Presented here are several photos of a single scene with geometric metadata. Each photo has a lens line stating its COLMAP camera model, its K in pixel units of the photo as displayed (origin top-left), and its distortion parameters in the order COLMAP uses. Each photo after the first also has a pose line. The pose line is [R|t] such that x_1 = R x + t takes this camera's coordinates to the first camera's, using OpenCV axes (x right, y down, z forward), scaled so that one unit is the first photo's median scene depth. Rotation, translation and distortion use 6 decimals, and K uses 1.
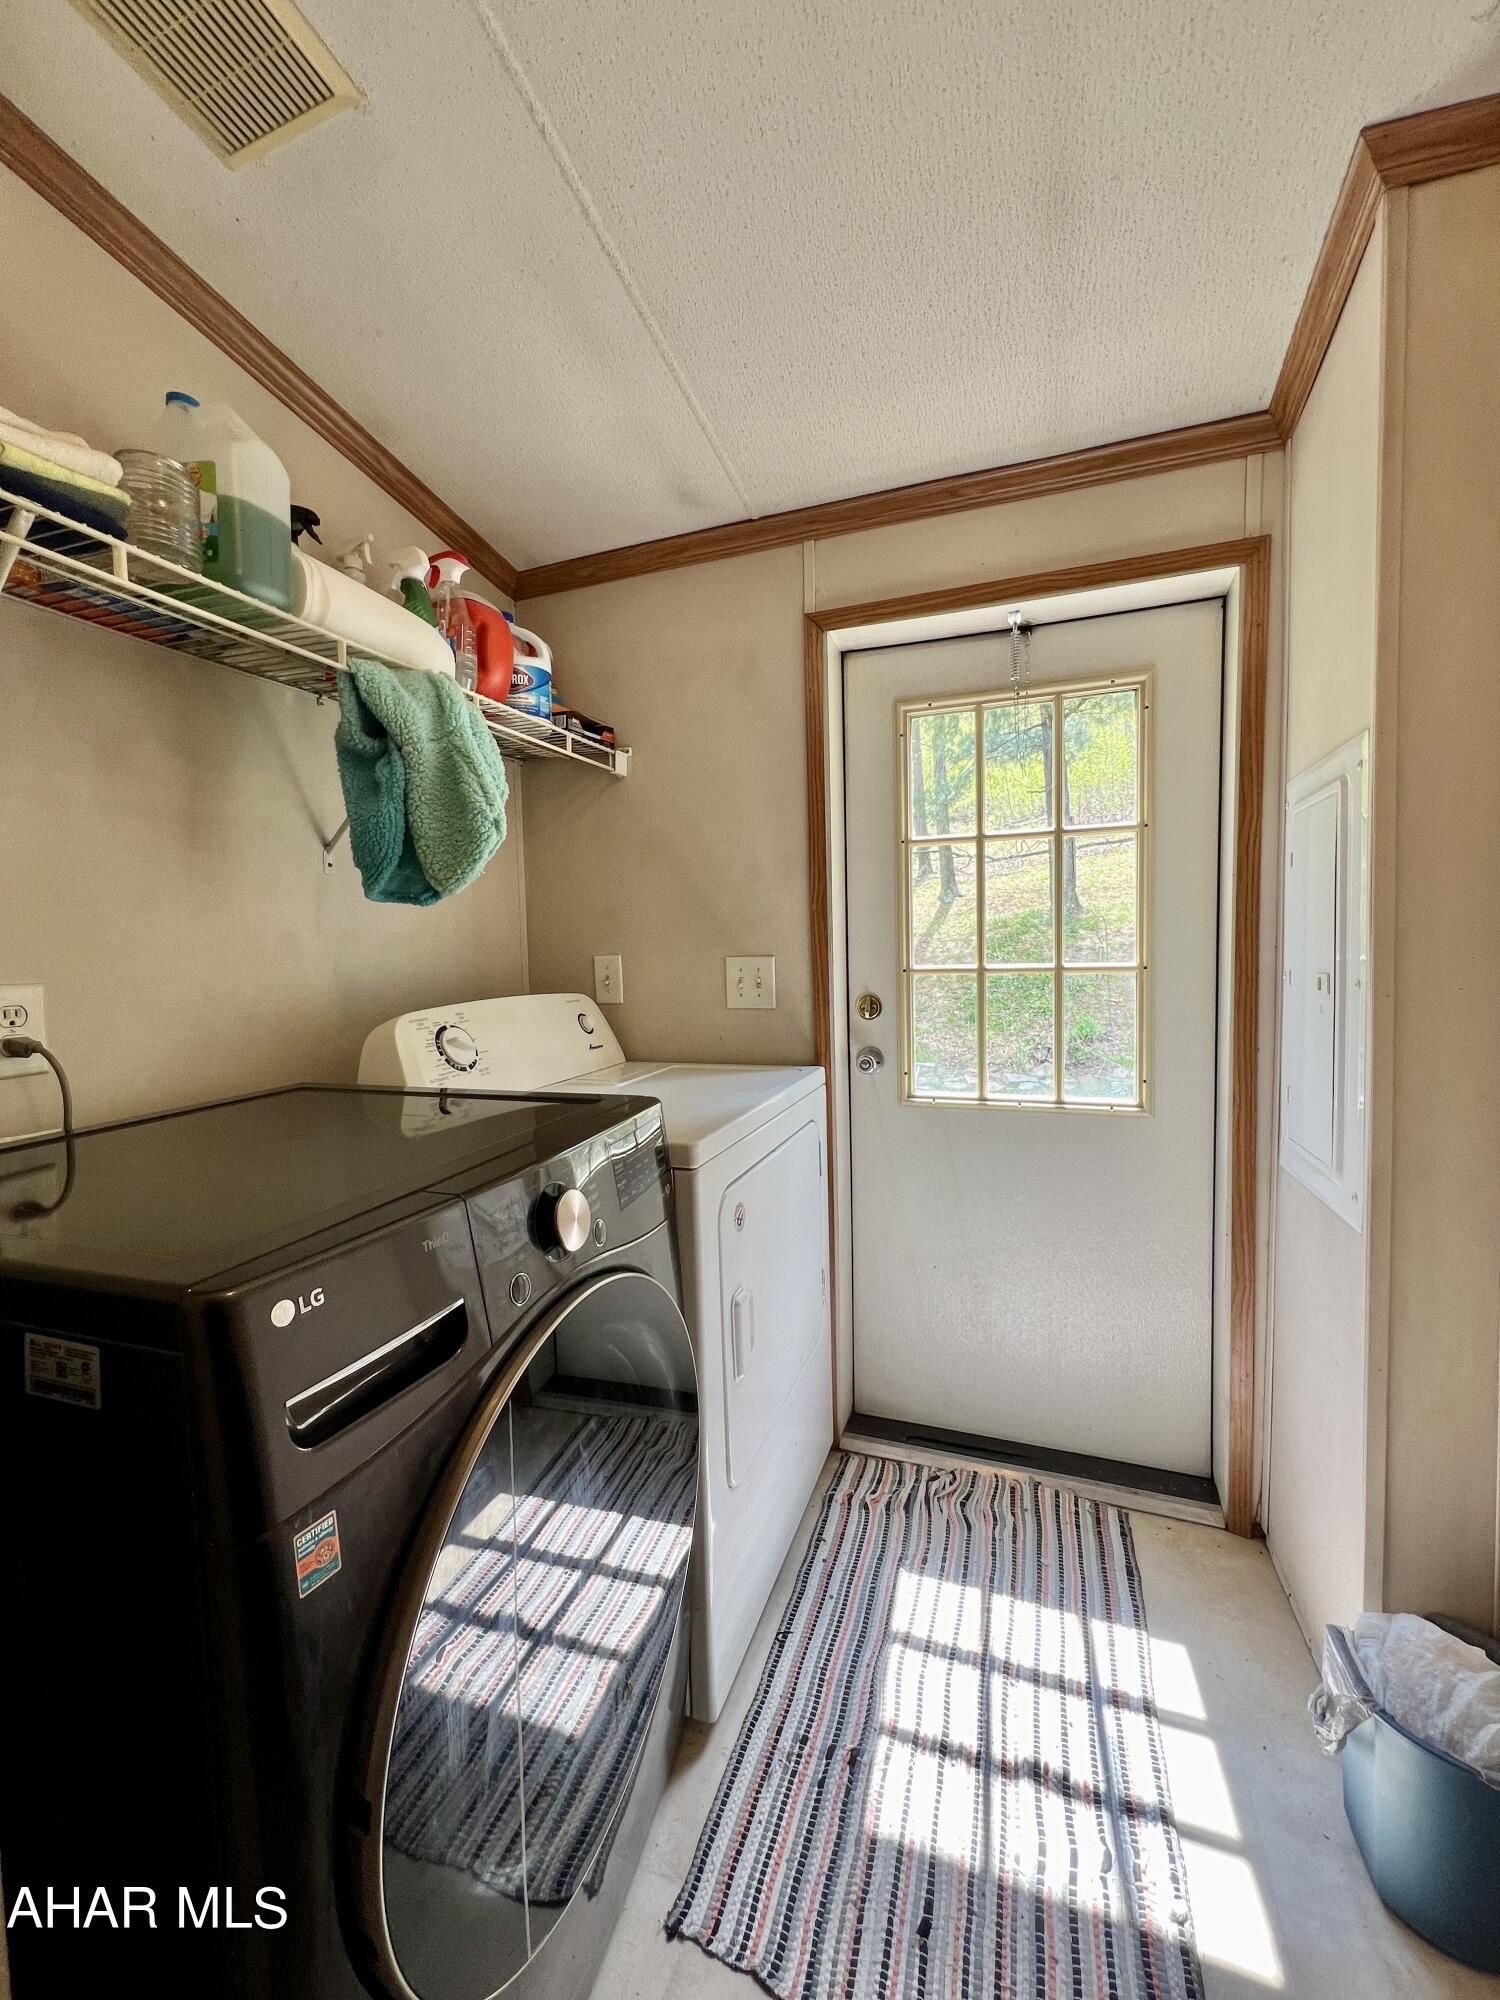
lens RADIAL K [[803.8, 0, 752.8], [0, 803.8, 998.6], [0, 0, 1]] dist [-0.000382, 0.000704]
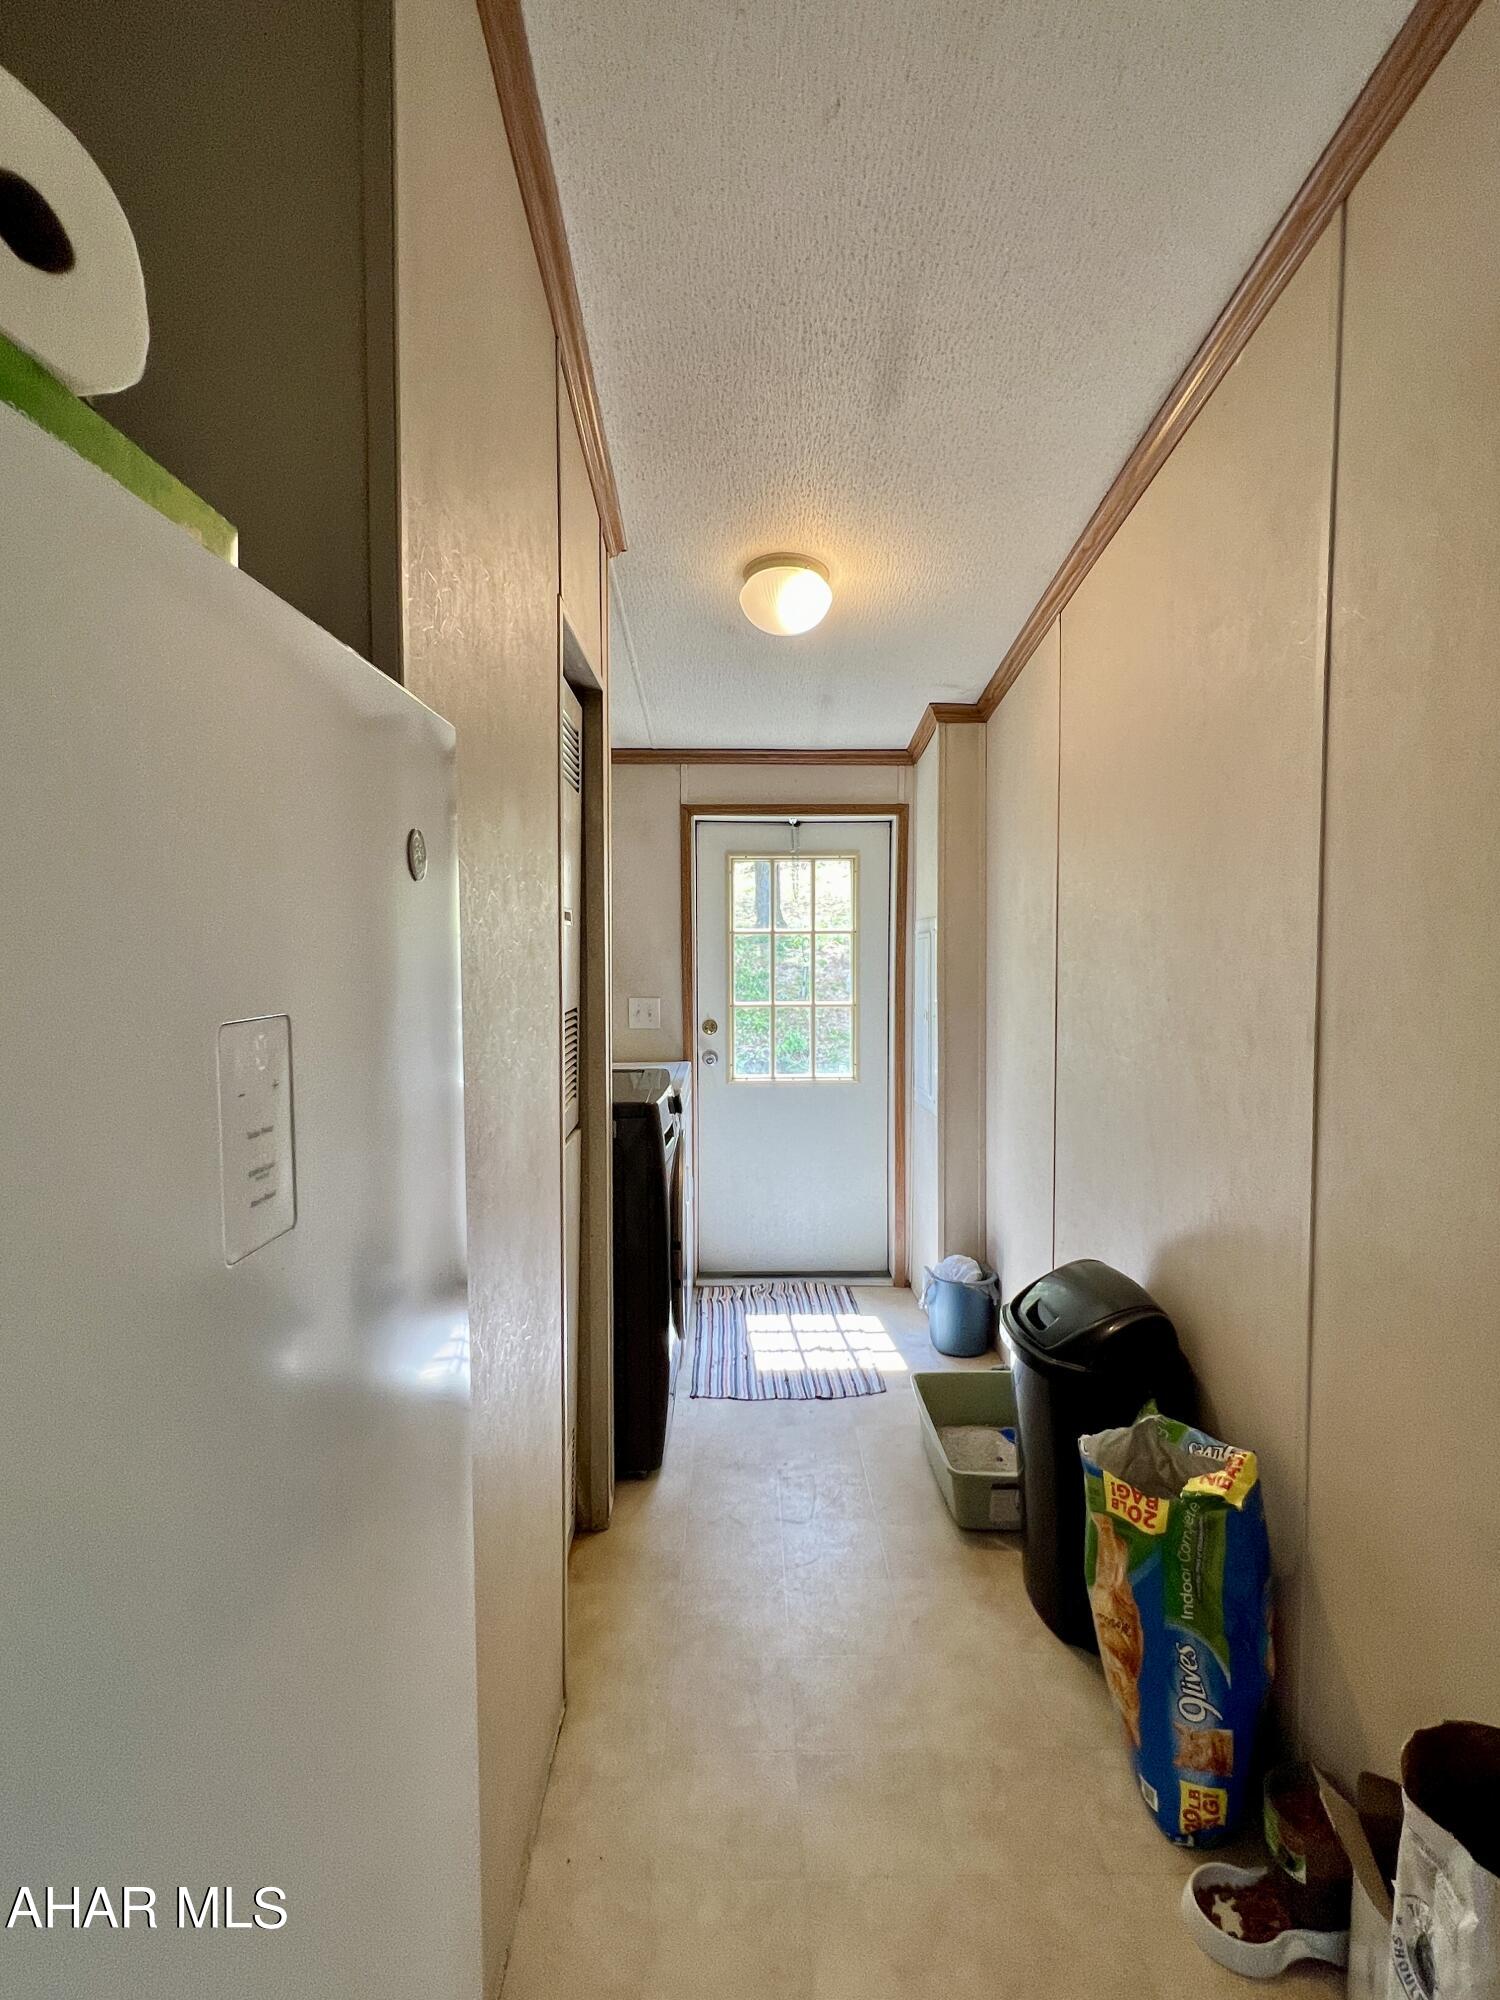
lens RADIAL K [[989.3, 0, 746.5], [0, 989.3, 1004.0], [0, 0, 1]] dist [0.000031, 0.000014]
pose [[0.936676, -0.000498, 0.350198, -0.577604], [0.004719, 0.999926, -0.011198, -0.016335], [-0.350167, 0.012142, 0.936609, -1.109140]]
